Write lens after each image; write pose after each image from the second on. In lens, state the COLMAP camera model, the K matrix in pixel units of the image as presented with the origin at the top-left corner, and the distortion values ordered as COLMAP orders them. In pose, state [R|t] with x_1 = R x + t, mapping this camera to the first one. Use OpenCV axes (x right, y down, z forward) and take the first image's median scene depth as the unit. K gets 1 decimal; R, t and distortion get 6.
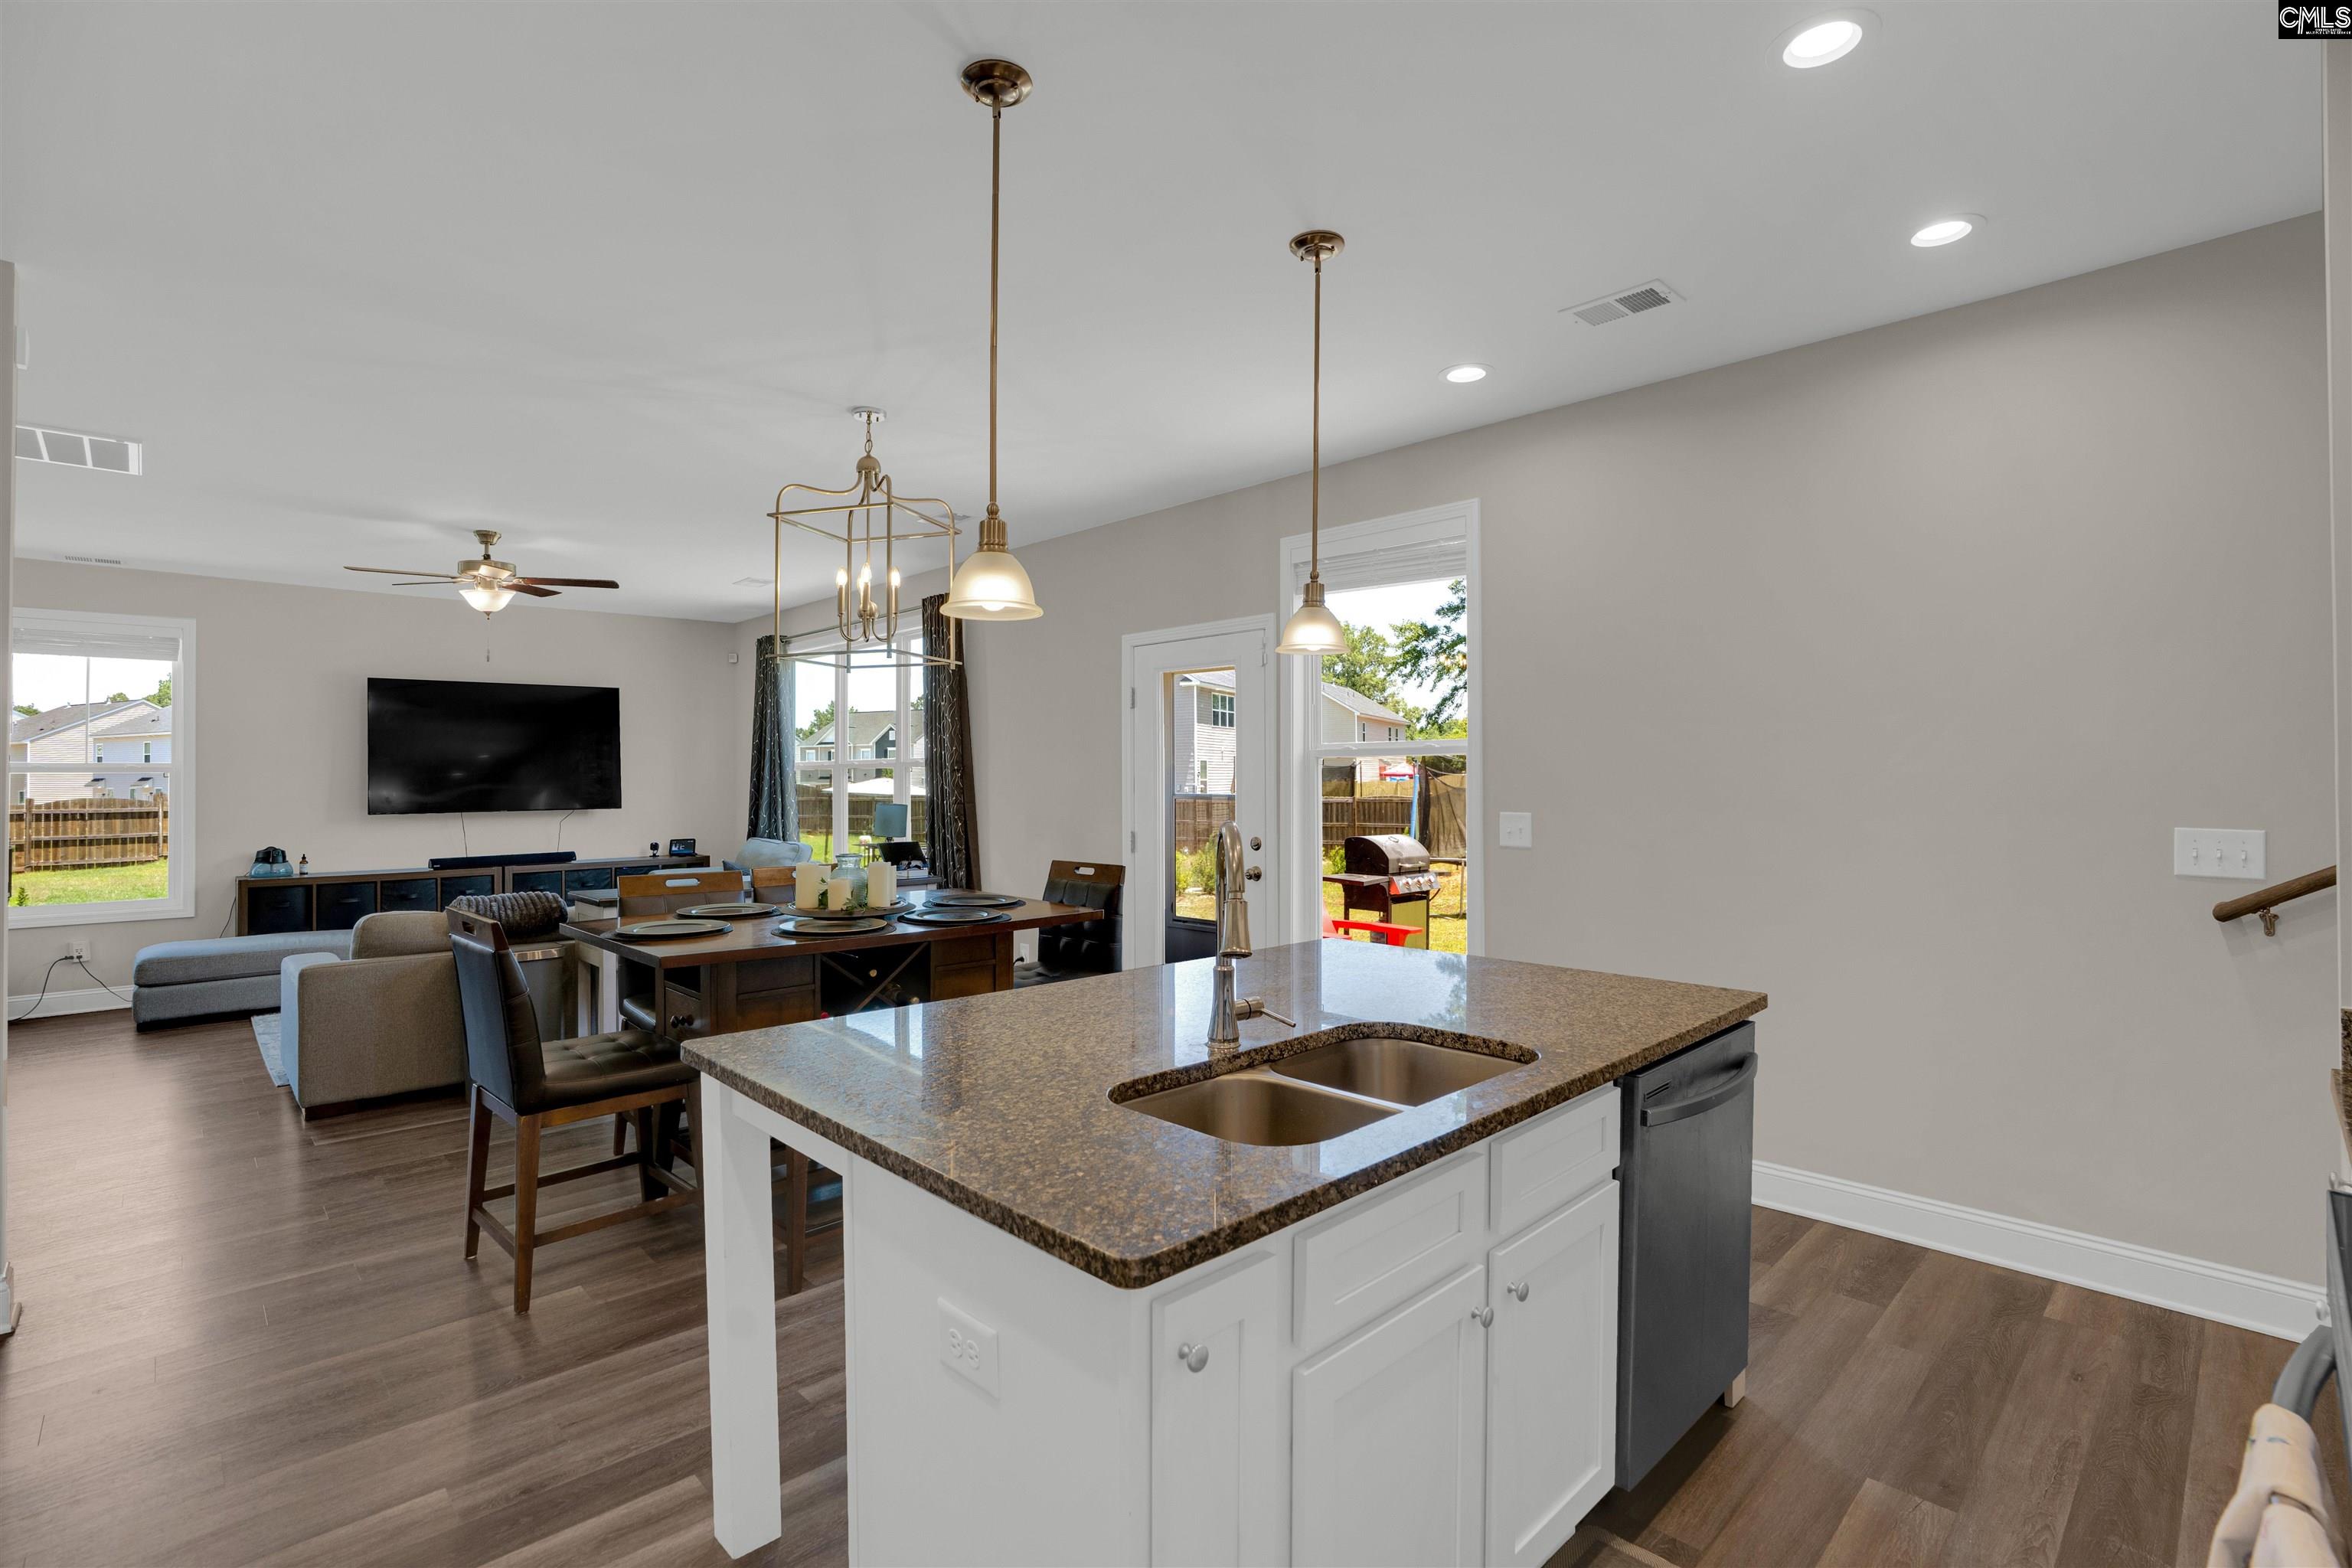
lens RADIAL K [[1095.8, 0, 1191.6], [0, 1095.8, 759.4], [0, 0, 1]] dist [-0.056635, 0.016949]
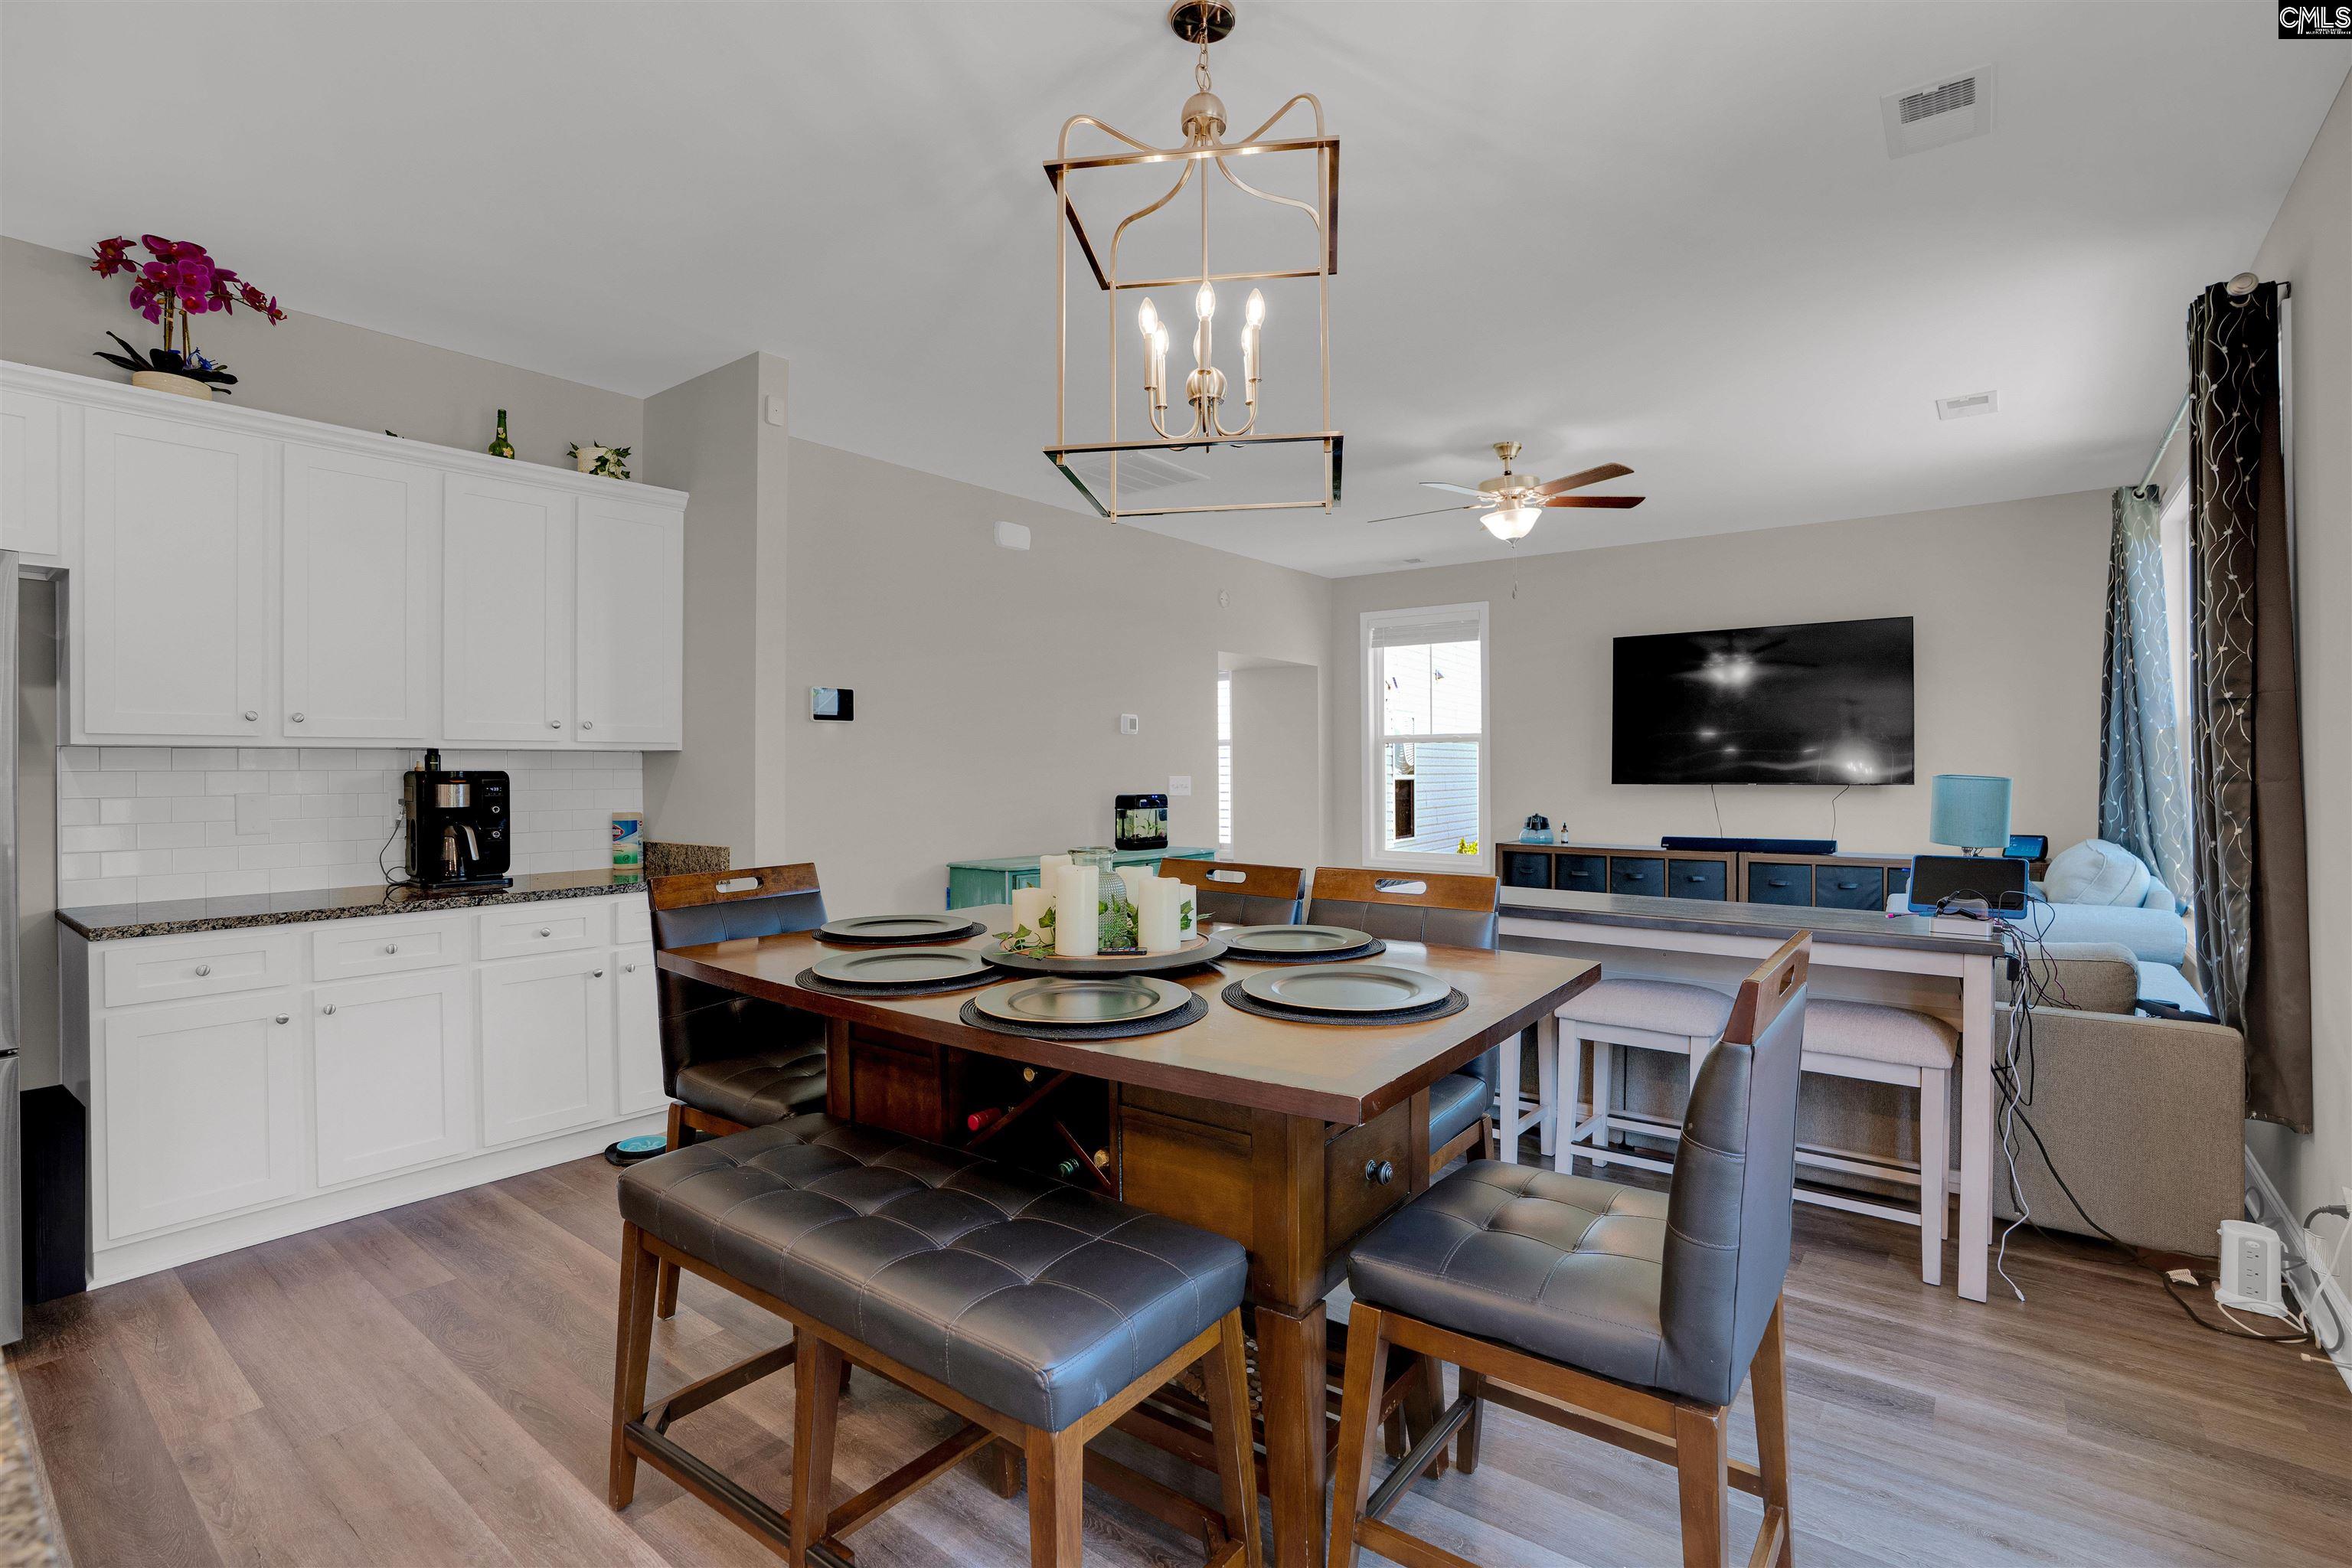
lens RADIAL K [[1095.8, 0, 1180.9], [0, 1095.8, 758.5], [0, 0, 1]] dist [-0.056635, 0.016949]
pose [[0.133584, -0.001350, -0.991037, 0.034849], [0.014941, 0.999888, 0.000652, 0.006825], [0.990925, -0.014895, 0.133590, 0.148067]]
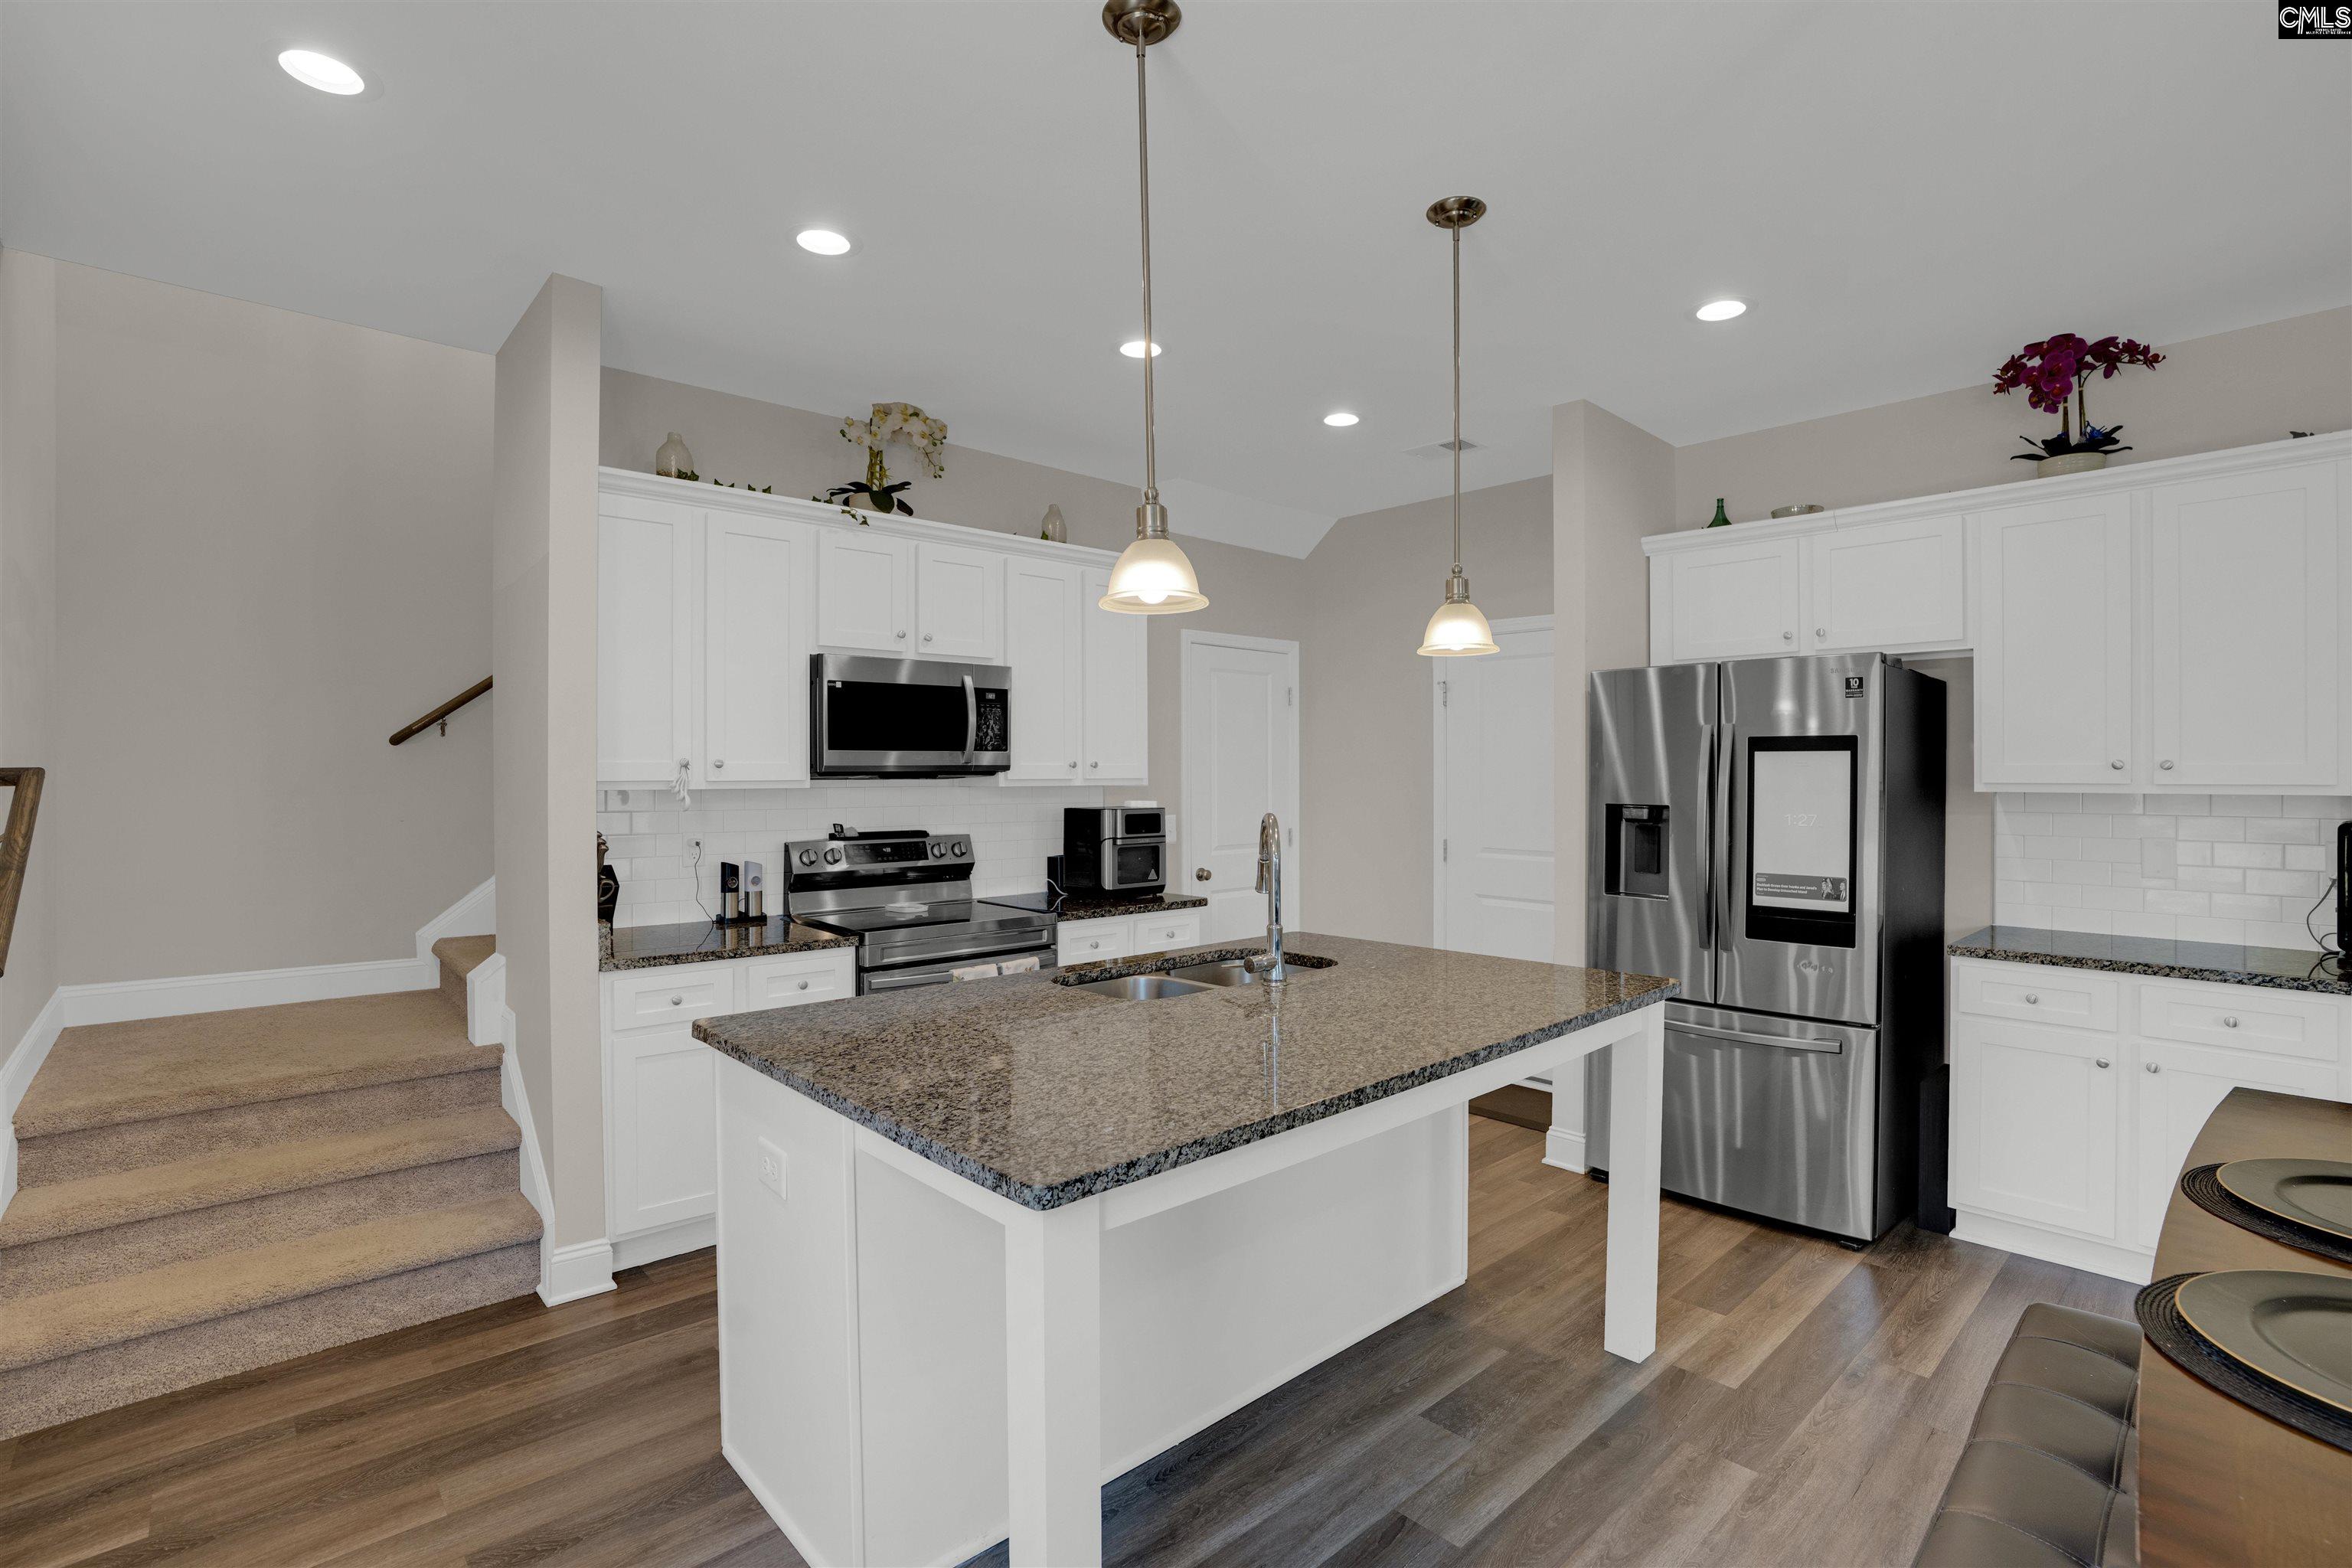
lens RADIAL K [[1095.8, 0, 1221.6], [0, 1095.8, 796.4], [0, 0, 1]] dist [-0.056635, 0.016949]
pose [[-0.999772, -0.001045, 0.021347, 0.004311], [-0.001015, 0.999999, 0.001403, 0.004117], [-0.021348, 0.001381, -0.999771, 0.185032]]
